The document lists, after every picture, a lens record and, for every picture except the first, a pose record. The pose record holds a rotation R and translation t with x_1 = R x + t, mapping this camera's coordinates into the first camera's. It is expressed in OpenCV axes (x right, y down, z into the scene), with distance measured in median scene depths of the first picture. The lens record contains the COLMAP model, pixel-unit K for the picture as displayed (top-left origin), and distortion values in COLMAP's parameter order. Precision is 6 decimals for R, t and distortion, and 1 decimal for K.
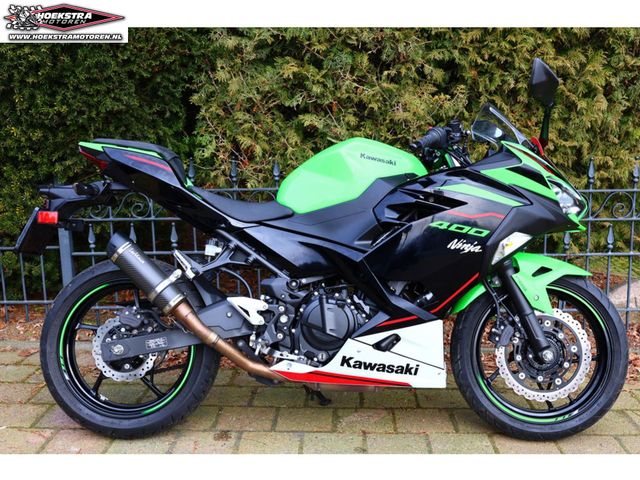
lens RADIAL K [[739.8, 0, 320.0], [0, 739.8, 240.0], [0, 0, 1]] dist [-0.005743, 0.005740]
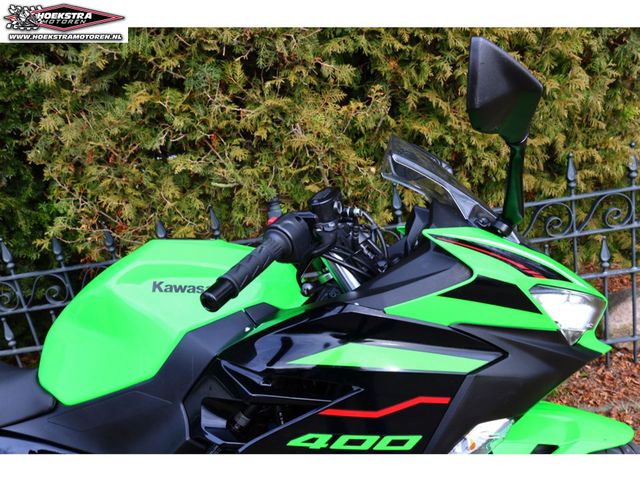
lens RADIAL K [[536.5, 0, 320.0], [0, 536.5, 240.0], [0, 0, 1]] dist [0.004390, 0.000467]
pose [[0.988370, -0.145237, -0.045072, 0.189876], [0.148945, 0.984338, 0.094307, -0.163954], [0.030670, -0.099923, 0.994522, 0.645721]]
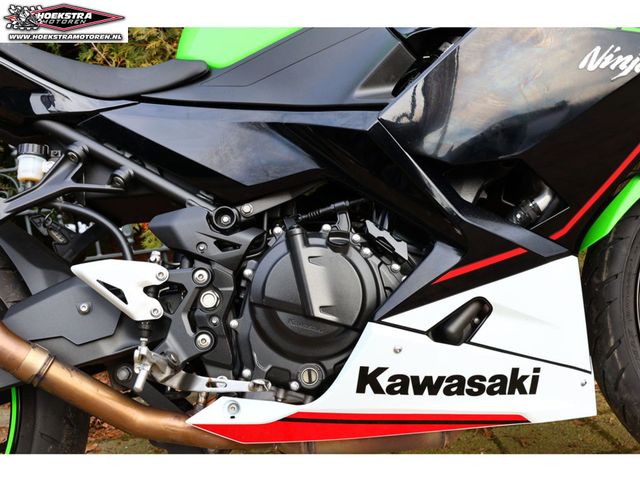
lens RADIAL K [[689.4, 0, 320.0], [0, 689.4, 240.0], [0, 0, 1]] dist [-0.002856, -0.000977]
pose [[0.992314, -0.119485, 0.032193, 0.005241], [0.121745, 0.989247, -0.081051, 0.111692], [-0.022163, 0.084347, 0.996190, 0.596610]]
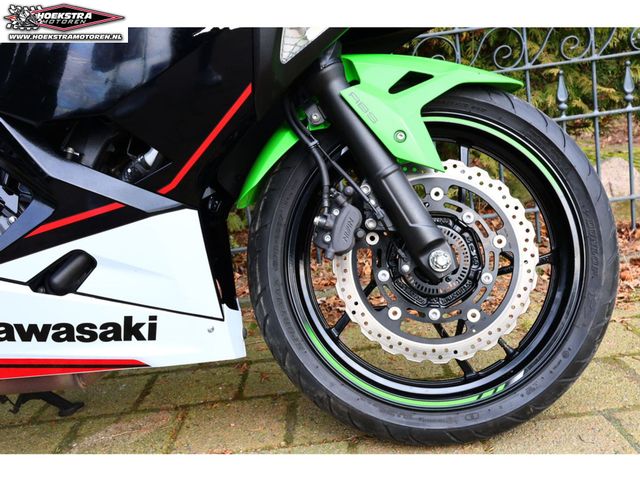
lens RADIAL K [[689.4, 0, 320.0], [0, 689.4, 240.0], [0, 0, 1]] dist [-0.002856, -0.000977]
pose [[0.992626, -0.120049, 0.016767, 0.227712], [0.119636, 0.992533, 0.023790, 0.124049], [-0.019497, -0.021608, 0.999576, 0.578482]]
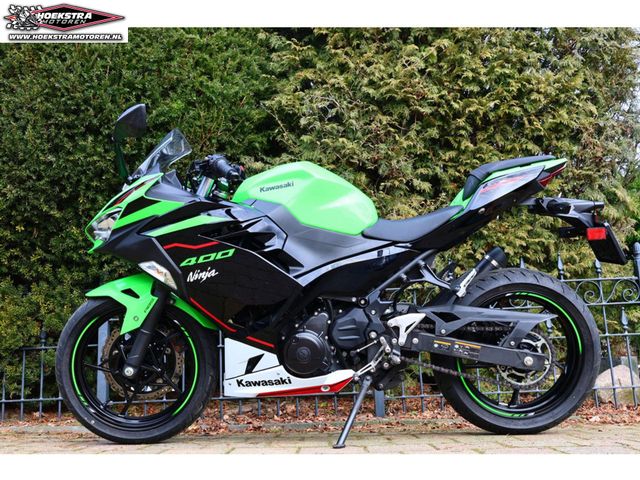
lens RADIAL K [[646.6, 0, 320.0], [0, 646.6, 240.0], [0, 0, 1]] dist [0.002733, 0.001640]
pose [[0.999585, -0.017093, 0.023168, -0.057292], [0.024678, 0.923144, -0.383662, 0.369391], [-0.014829, 0.384075, 0.923183, 0.052403]]
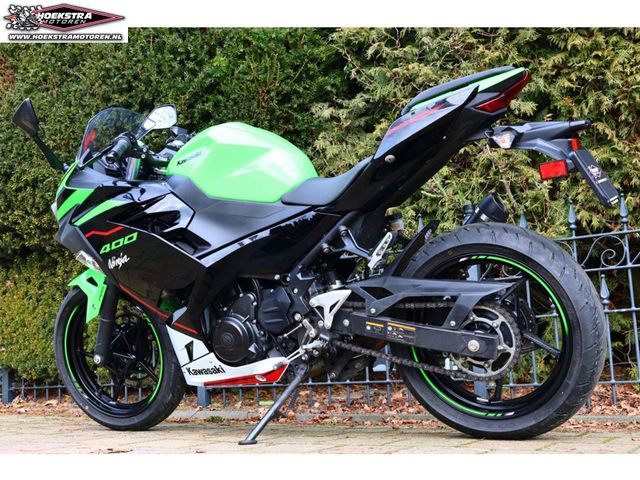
lens RADIAL K [[813.0, 0, 320.0], [0, 813.0, 240.0], [0, 0, 1]] dist [-0.002995, 0.010924]
pose [[0.880789, -0.091268, -0.464630, 0.534120], [-0.062133, 0.950487, -0.304490, 0.353401], [0.469415, 0.297061, 0.831508, 0.114279]]
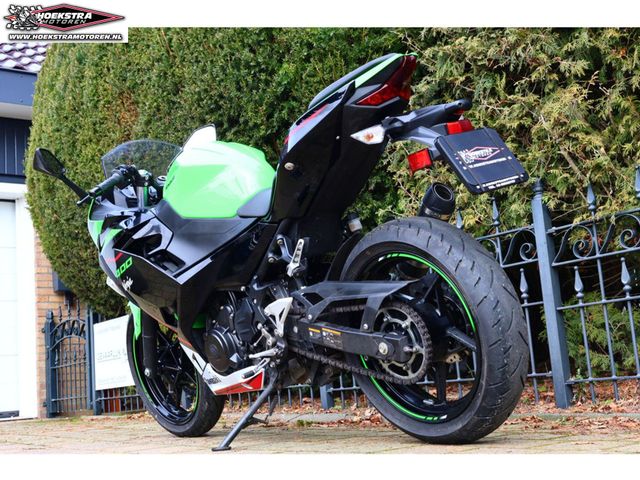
lens RADIAL K [[867.4, 0, 320.0], [0, 867.4, 240.0], [0, 0, 1]] dist [-0.008504, -0.021703]
pose [[0.631748, -0.159160, -0.758658, 0.930086], [-0.071263, 0.962626, -0.261292, 0.316164], [0.771891, 0.219135, 0.596795, 0.342793]]
